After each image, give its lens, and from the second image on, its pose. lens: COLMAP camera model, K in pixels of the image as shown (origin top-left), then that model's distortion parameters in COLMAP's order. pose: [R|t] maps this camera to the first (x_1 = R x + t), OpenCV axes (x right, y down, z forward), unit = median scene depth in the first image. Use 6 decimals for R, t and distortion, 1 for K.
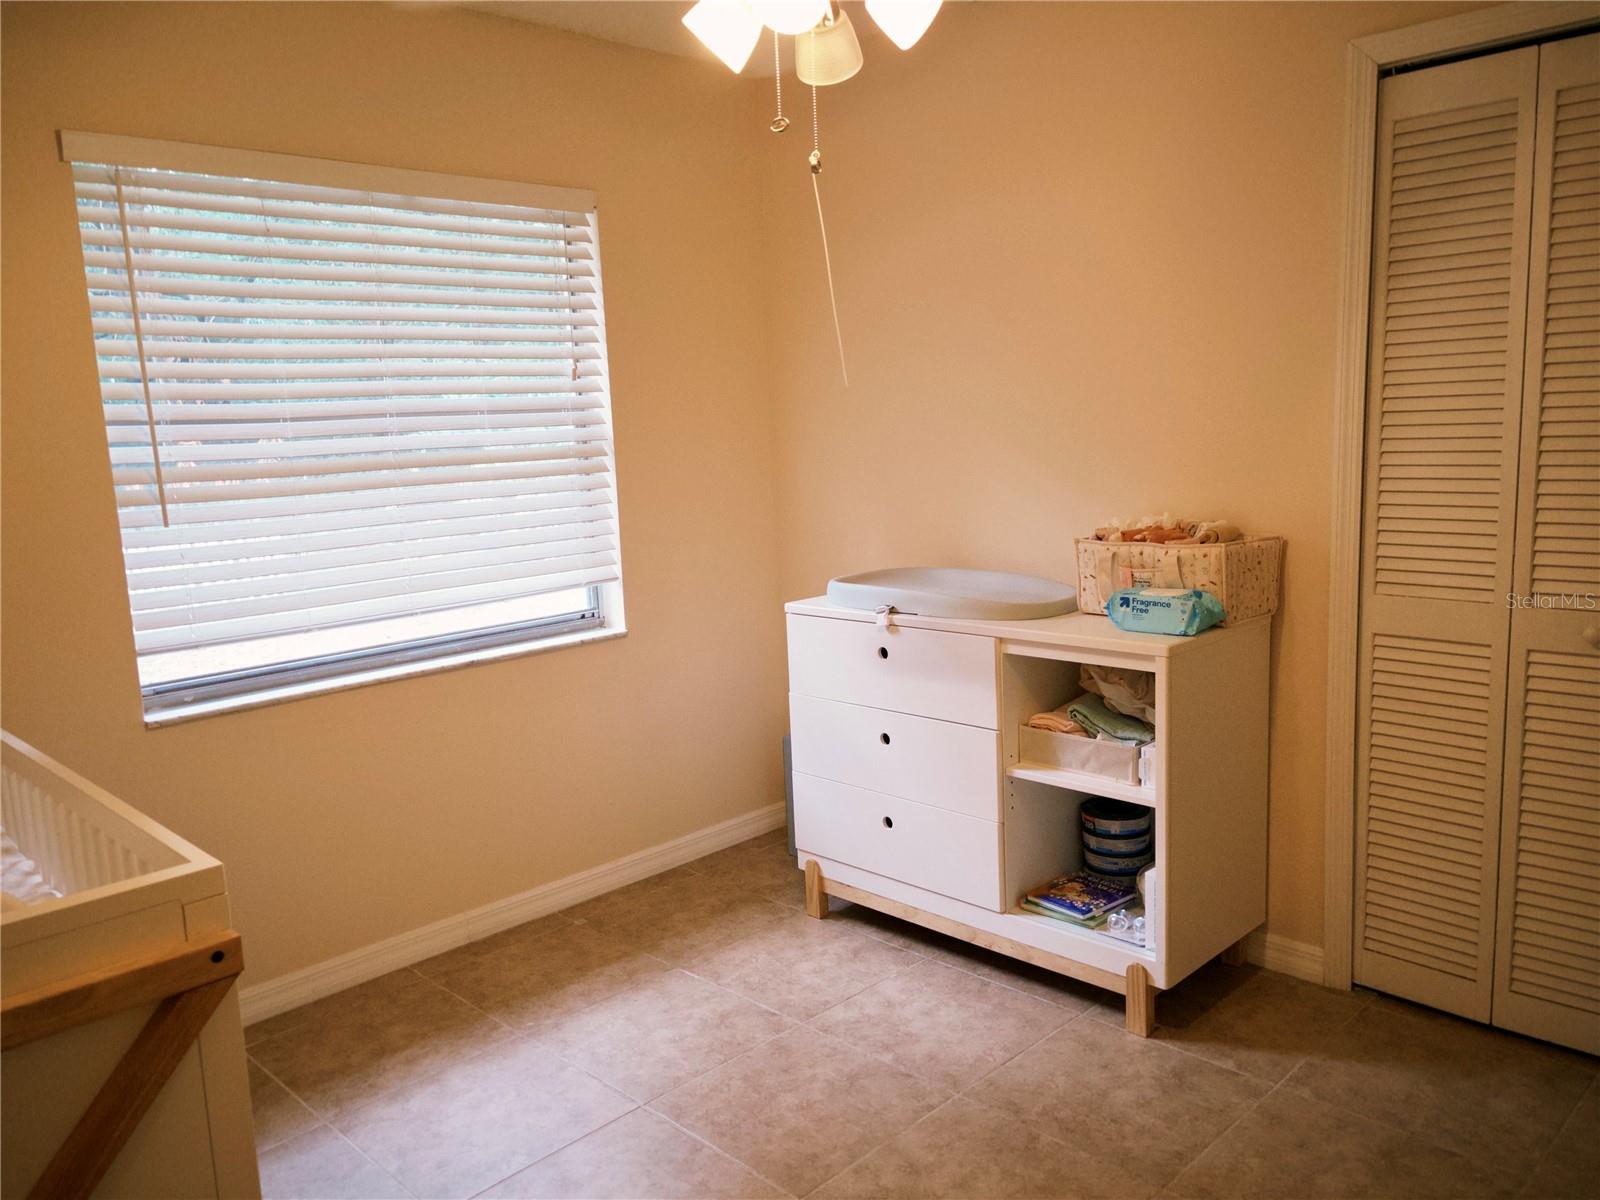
lens RADIAL K [[1220.6, 0, 805.0], [0, 1220.6, 603.2], [0, 0, 1]] dist [0.002173, -0.003239]
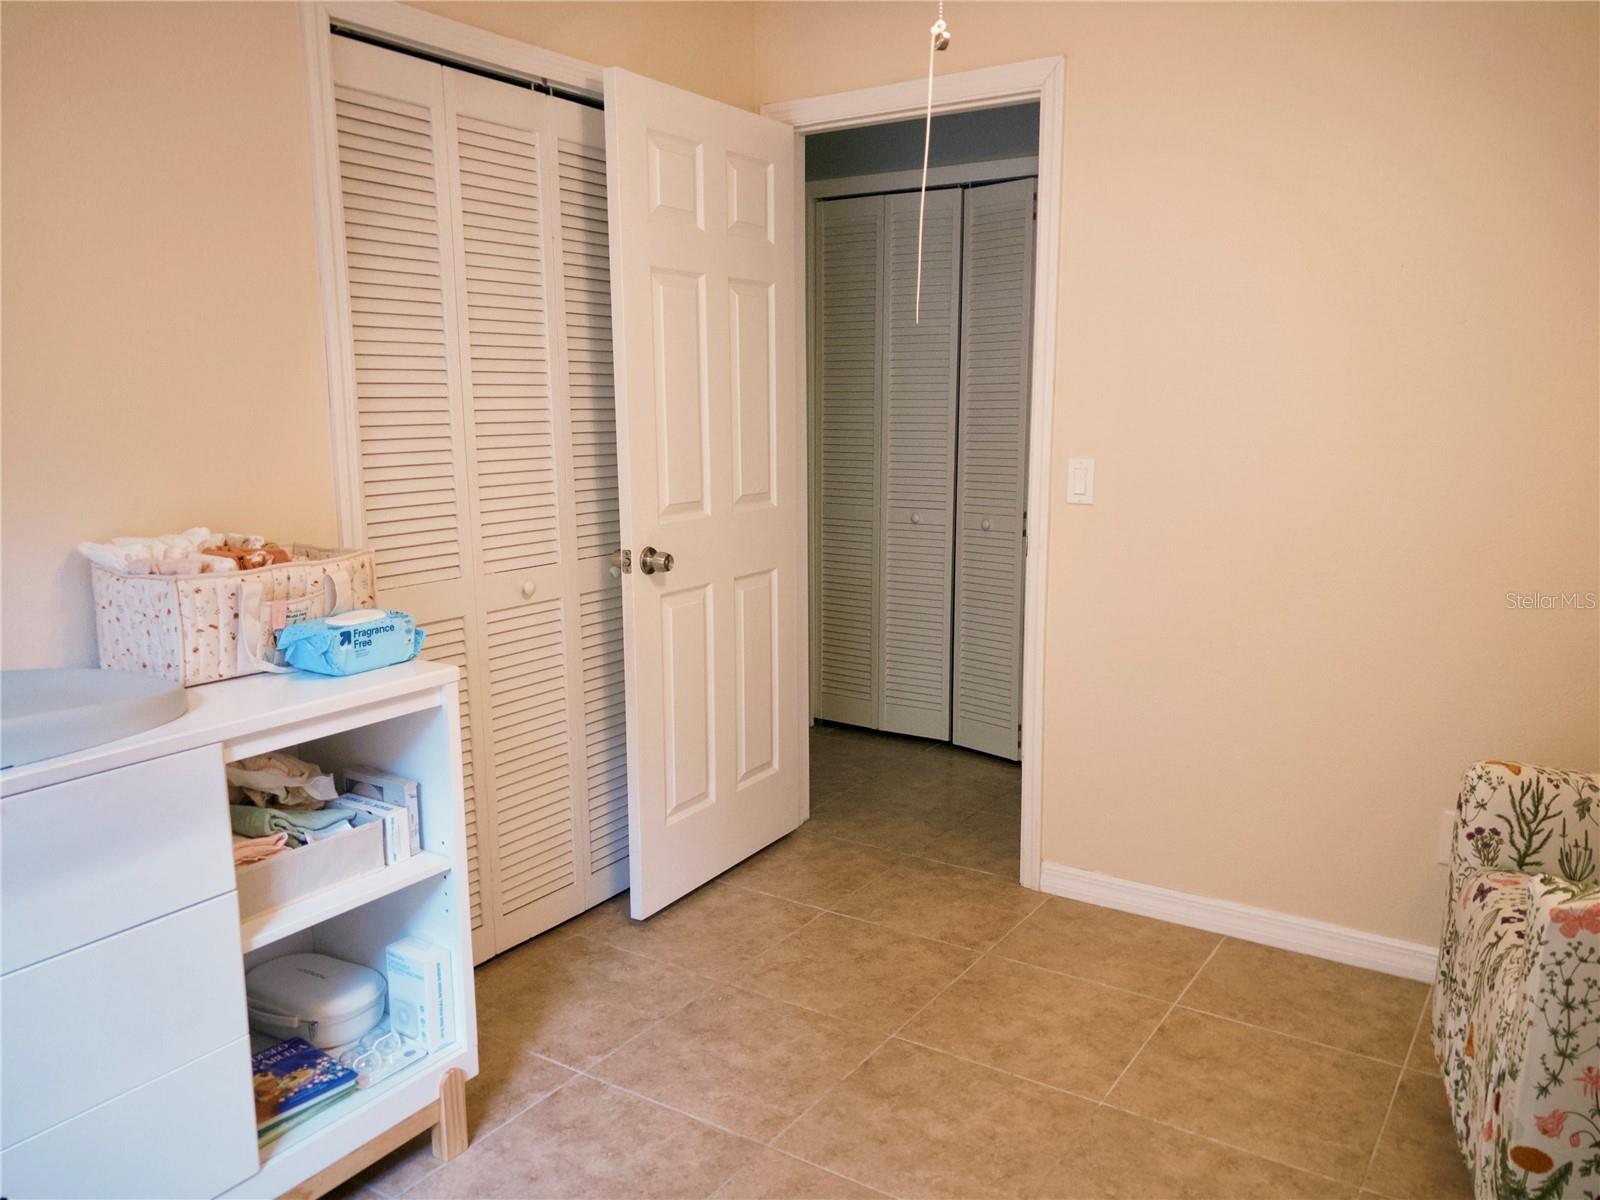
lens RADIAL K [[1220.6, 0, 805.0], [0, 1220.6, 606.8], [0, 0, 1]] dist [0.002173, -0.003239]
pose [[-0.202467, -0.126548, 0.971078, -0.570071], [0.165028, 0.973025, 0.161209, -0.102895], [-0.965284, 0.192894, -0.176122, 0.938973]]
